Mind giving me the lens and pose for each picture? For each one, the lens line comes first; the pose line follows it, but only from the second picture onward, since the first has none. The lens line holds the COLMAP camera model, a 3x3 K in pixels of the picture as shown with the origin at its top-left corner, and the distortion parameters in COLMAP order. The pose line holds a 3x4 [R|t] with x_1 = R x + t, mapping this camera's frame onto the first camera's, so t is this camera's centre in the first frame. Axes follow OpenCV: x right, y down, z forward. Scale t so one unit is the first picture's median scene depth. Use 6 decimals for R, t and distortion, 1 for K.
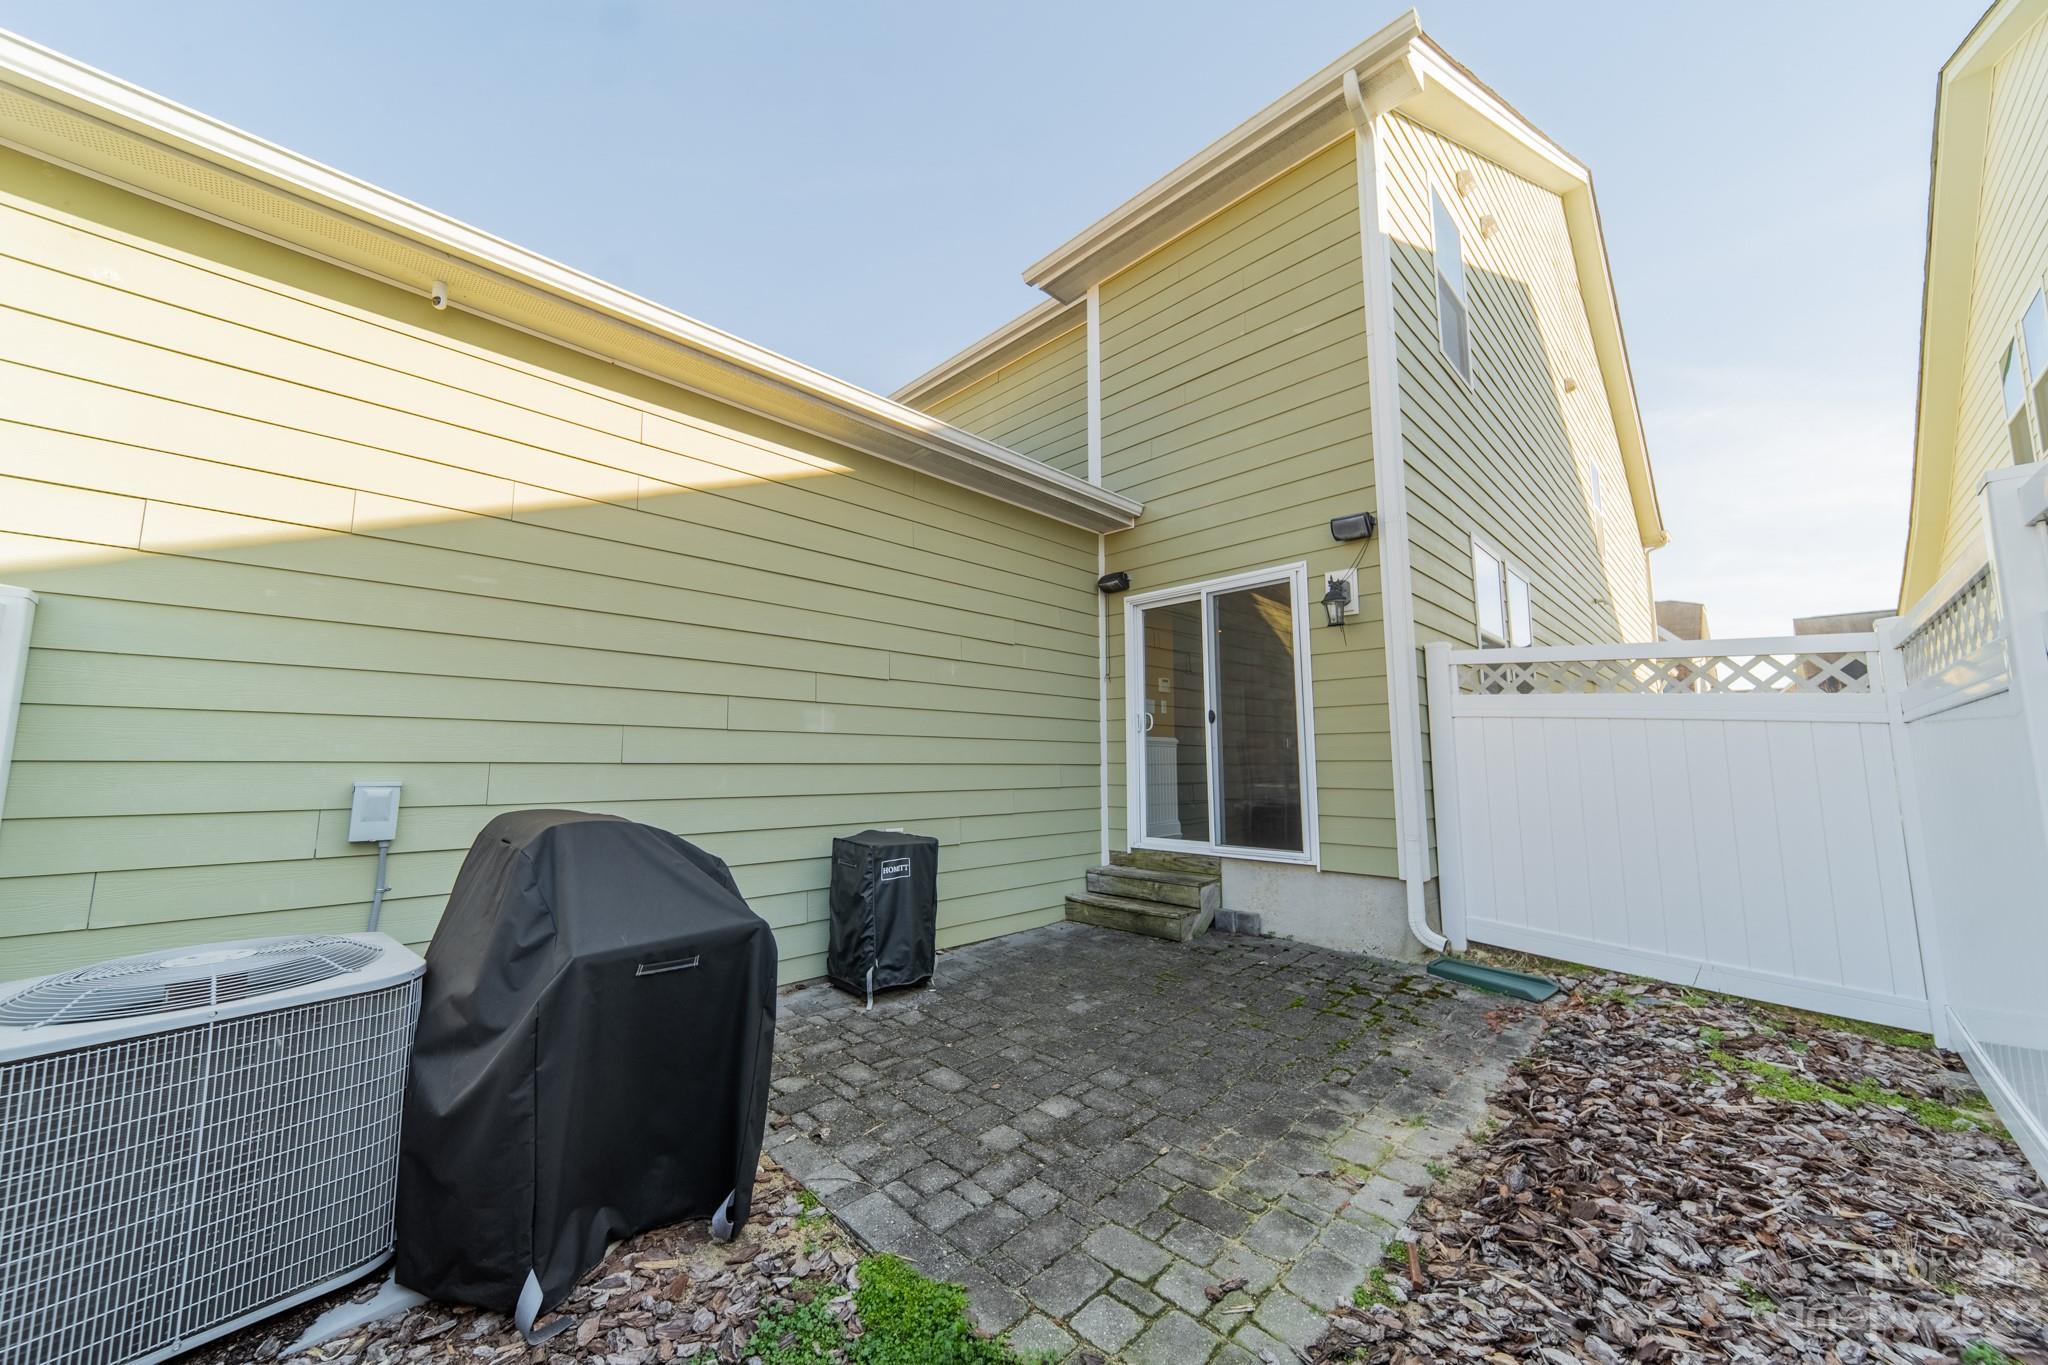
lens RADIAL K [[730.0, 0, 1024.4], [0, 730.0, 678.7], [0, 0, 1]] dist [0.000626, -0.000309]
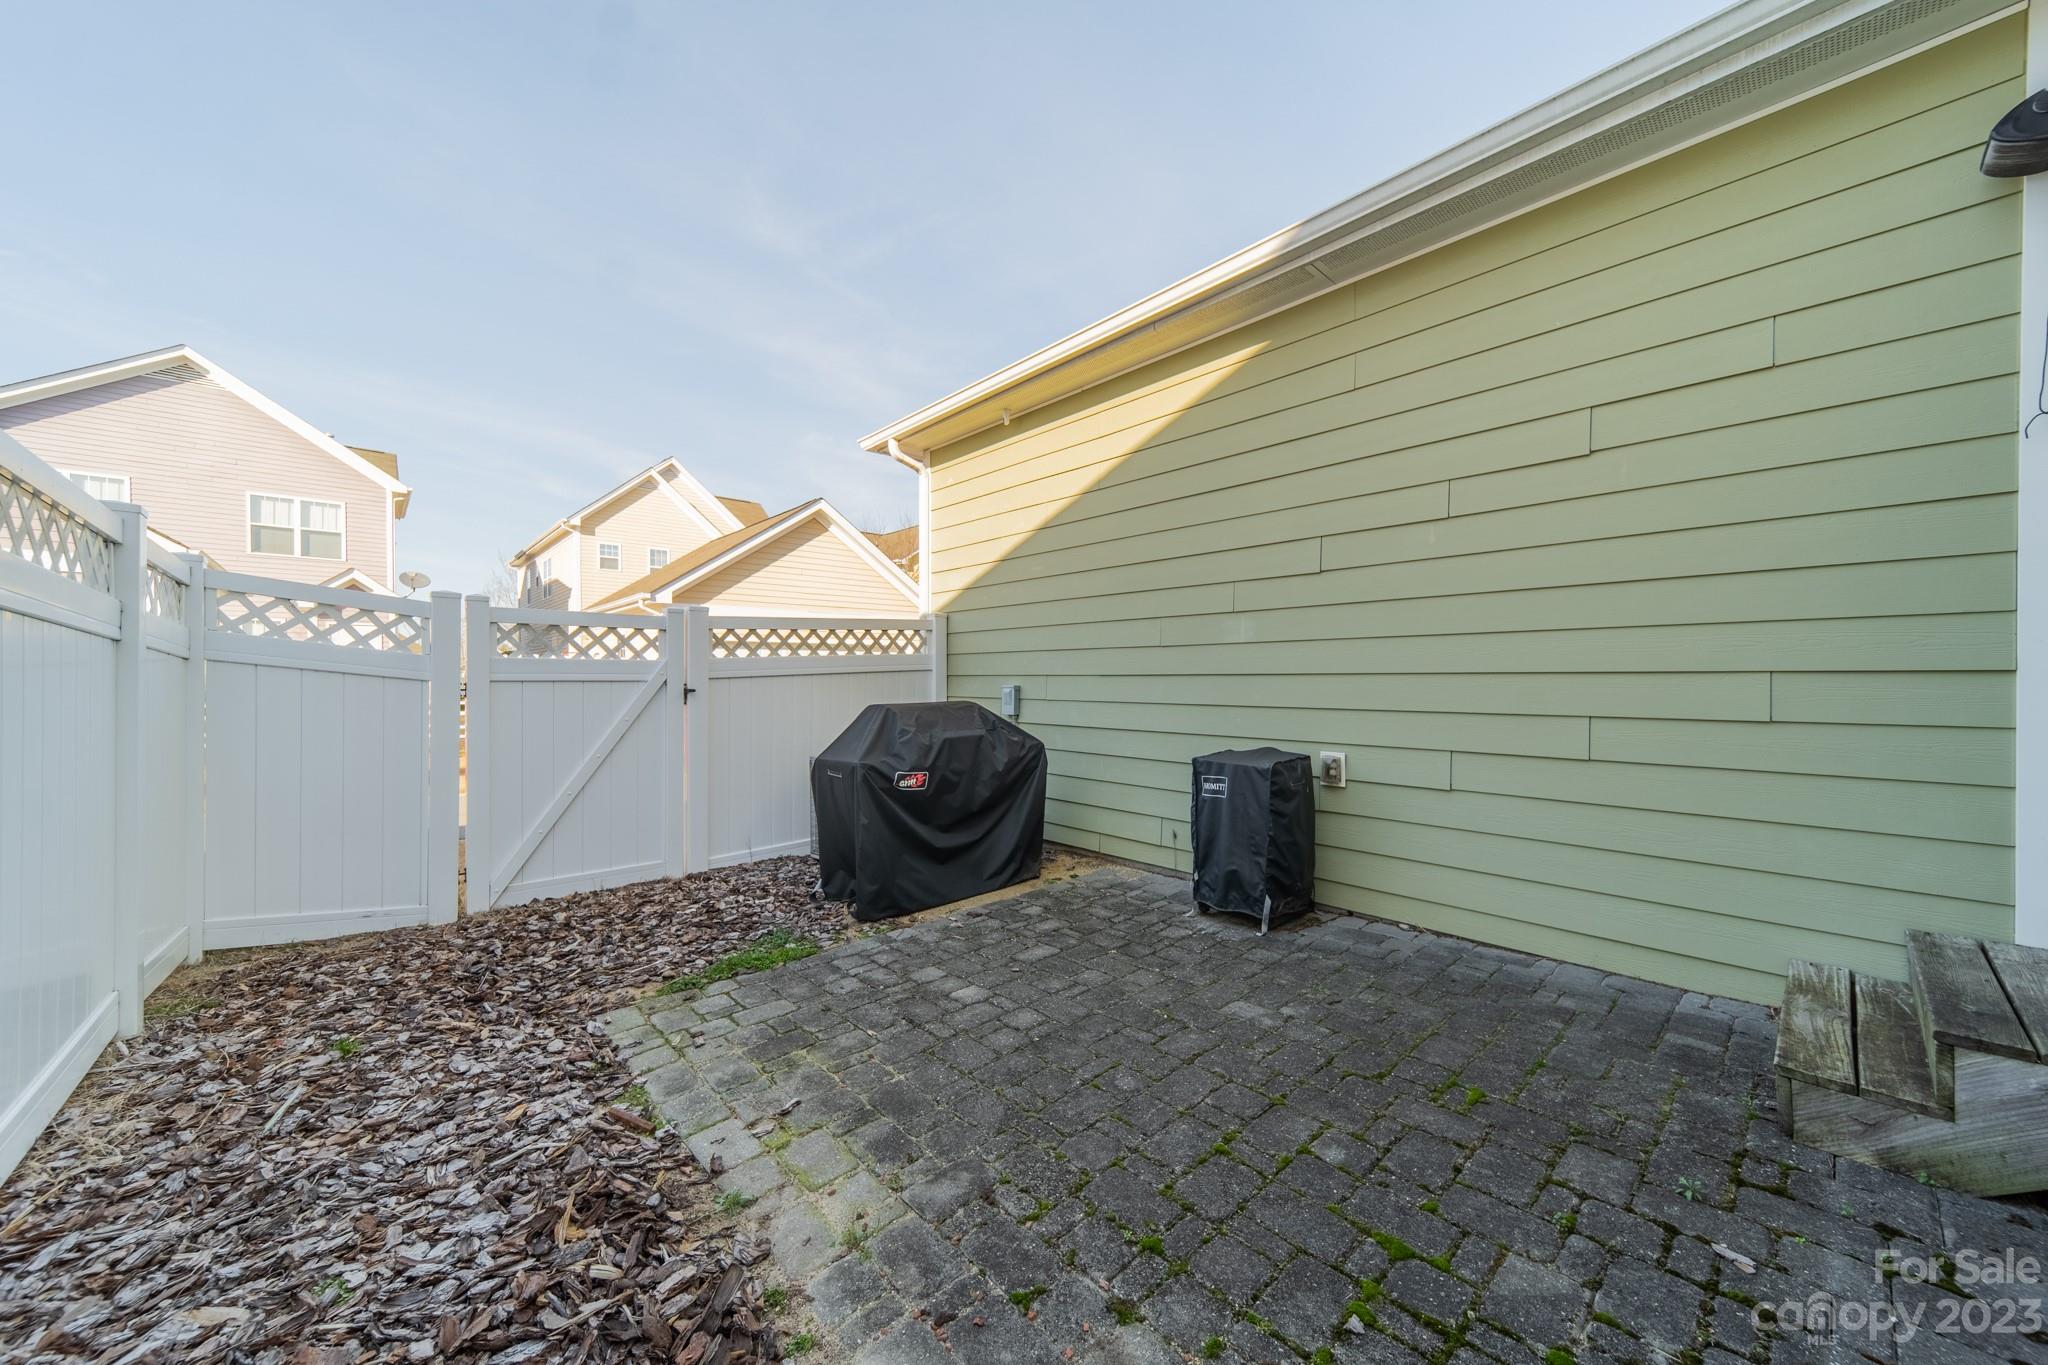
lens RADIAL K [[730.0, 0, 1024.4], [0, 730.0, 678.7], [0, 0, 1]] dist [0.000626, -0.000309]
pose [[-0.046192, 0.002827, -0.998929, 0.936601], [0.119964, 0.992774, -0.002738, 0.118337], [0.991703, -0.119962, -0.046197, 0.997880]]
